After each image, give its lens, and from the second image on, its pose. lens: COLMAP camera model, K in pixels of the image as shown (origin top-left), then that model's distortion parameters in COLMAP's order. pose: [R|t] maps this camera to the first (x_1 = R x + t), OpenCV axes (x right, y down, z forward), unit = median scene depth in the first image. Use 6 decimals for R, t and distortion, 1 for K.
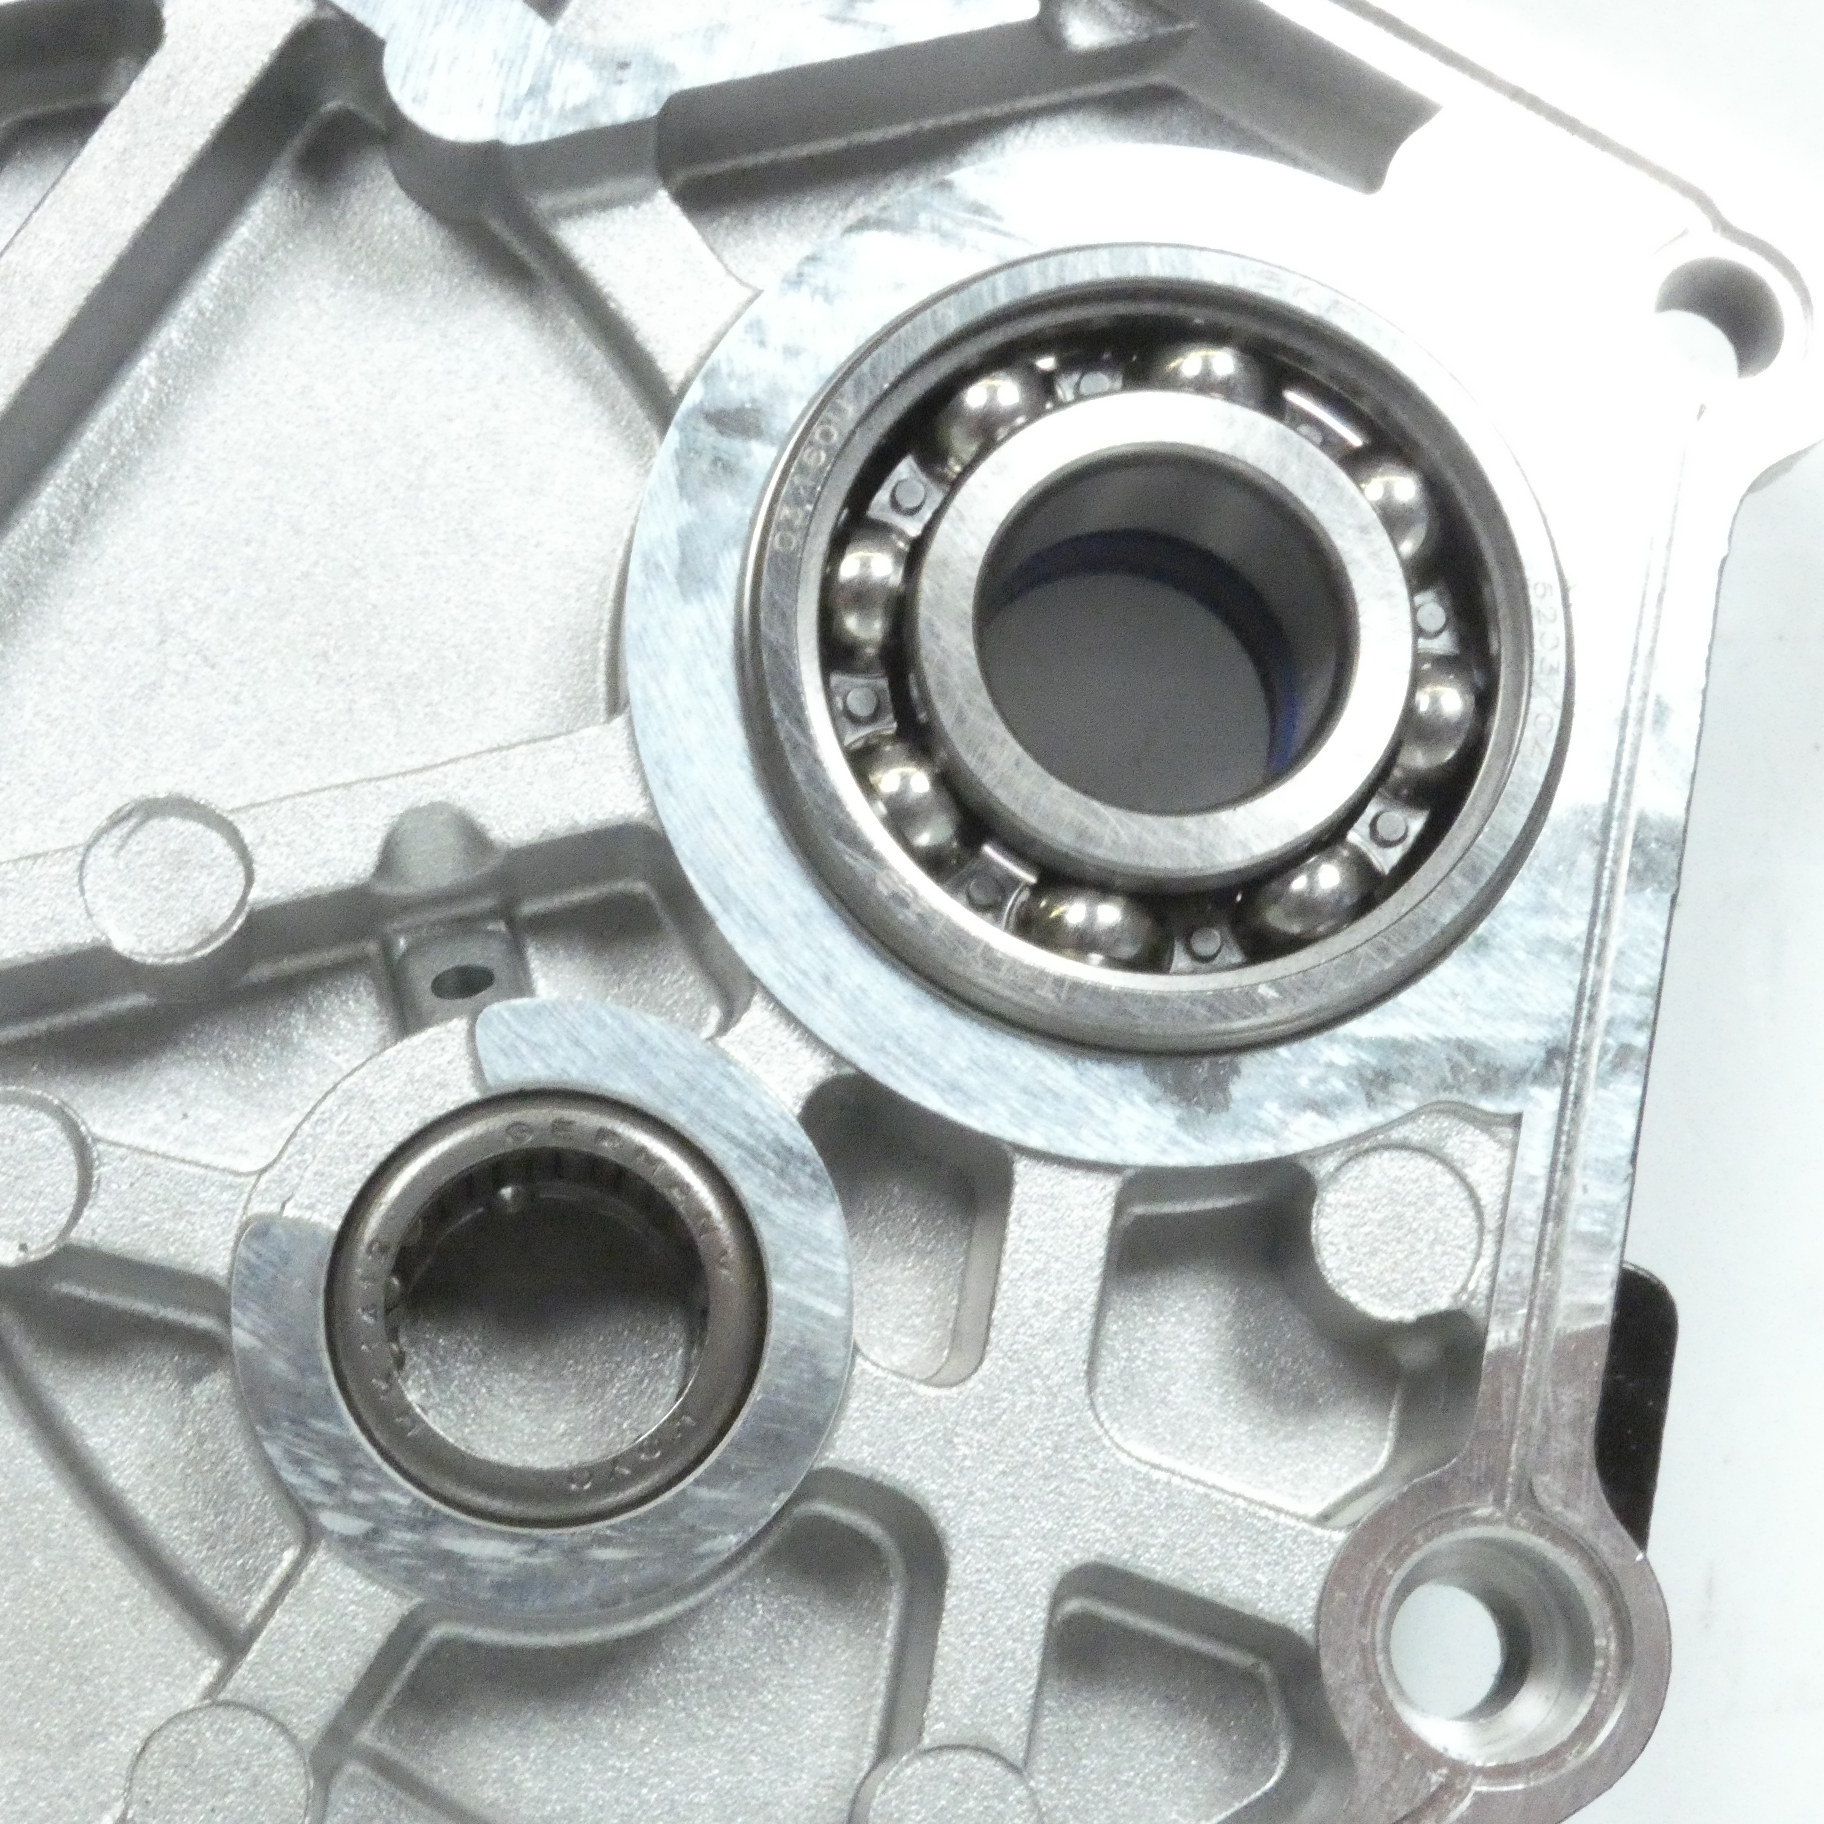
lens RADIAL K [[3784.0, 0, 912.0], [0, 3784.0, 912.0], [0, 0, 1]] dist [-0.016966, -0.251432]
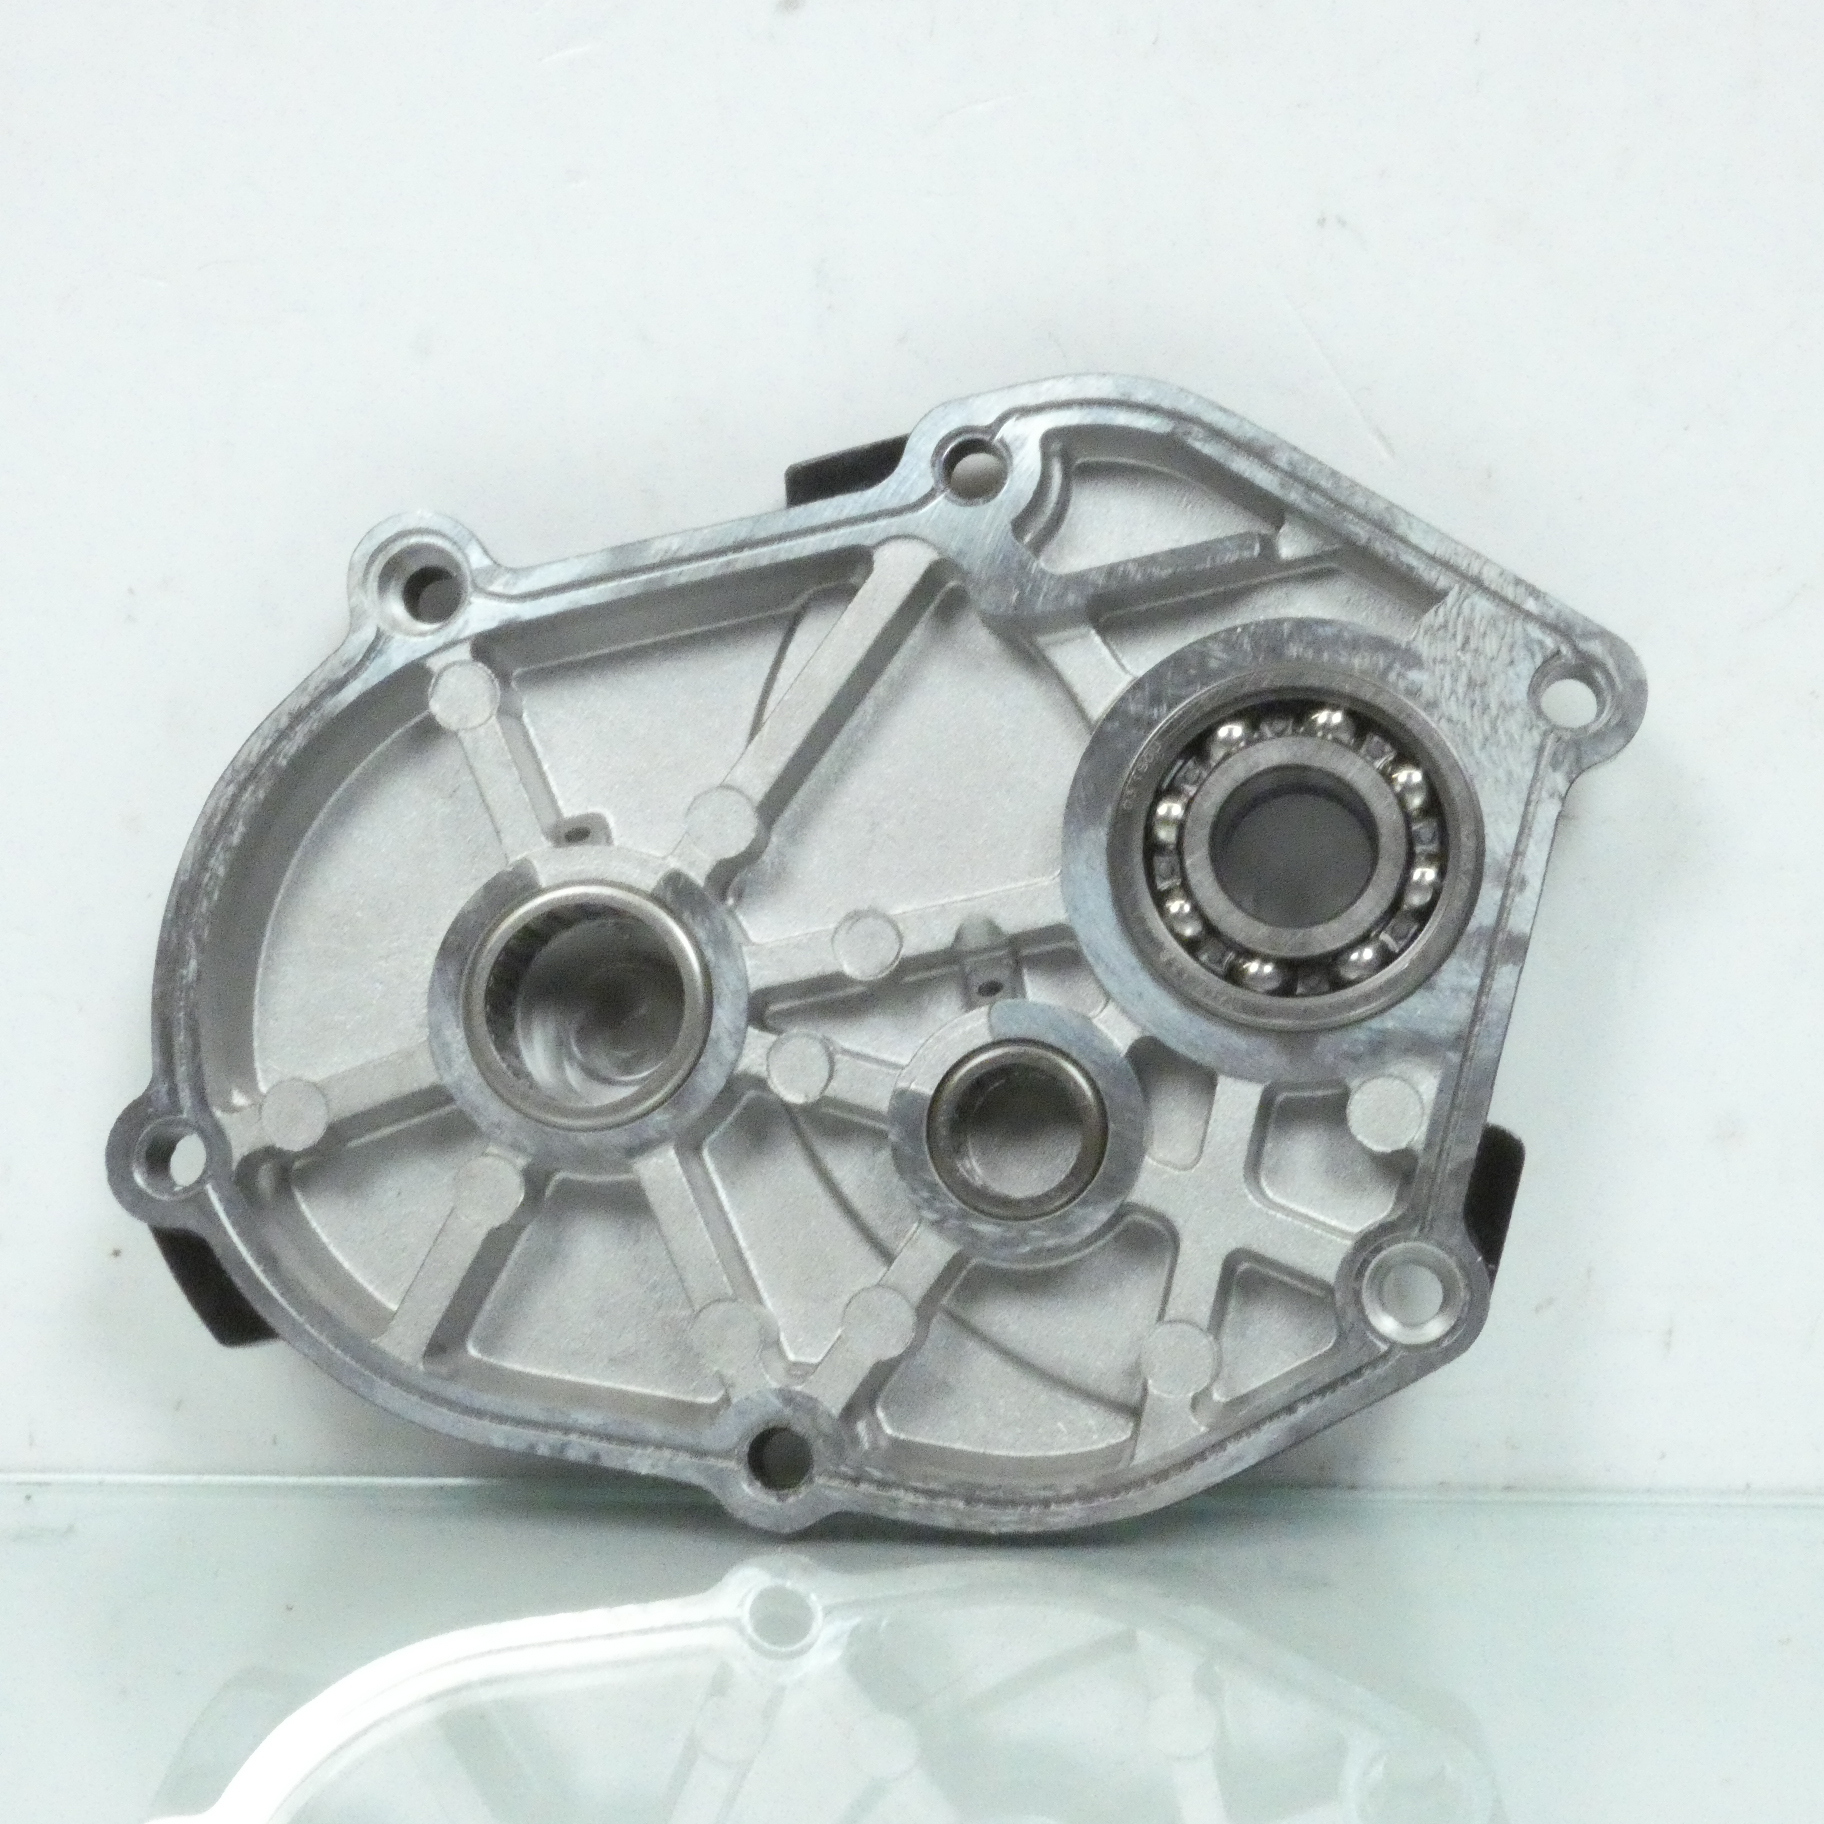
lens RADIAL K [[3714.4, 0, 912.0], [0, 3714.4, 912.0], [0, 0, 1]] dist [0.199231, -1.737932]
pose [[0.968555, 0.033602, -0.246521, 0.406154], [-0.008369, 0.994677, 0.102699, -0.268385], [0.248660, -0.097406, 0.963681, -1.247582]]
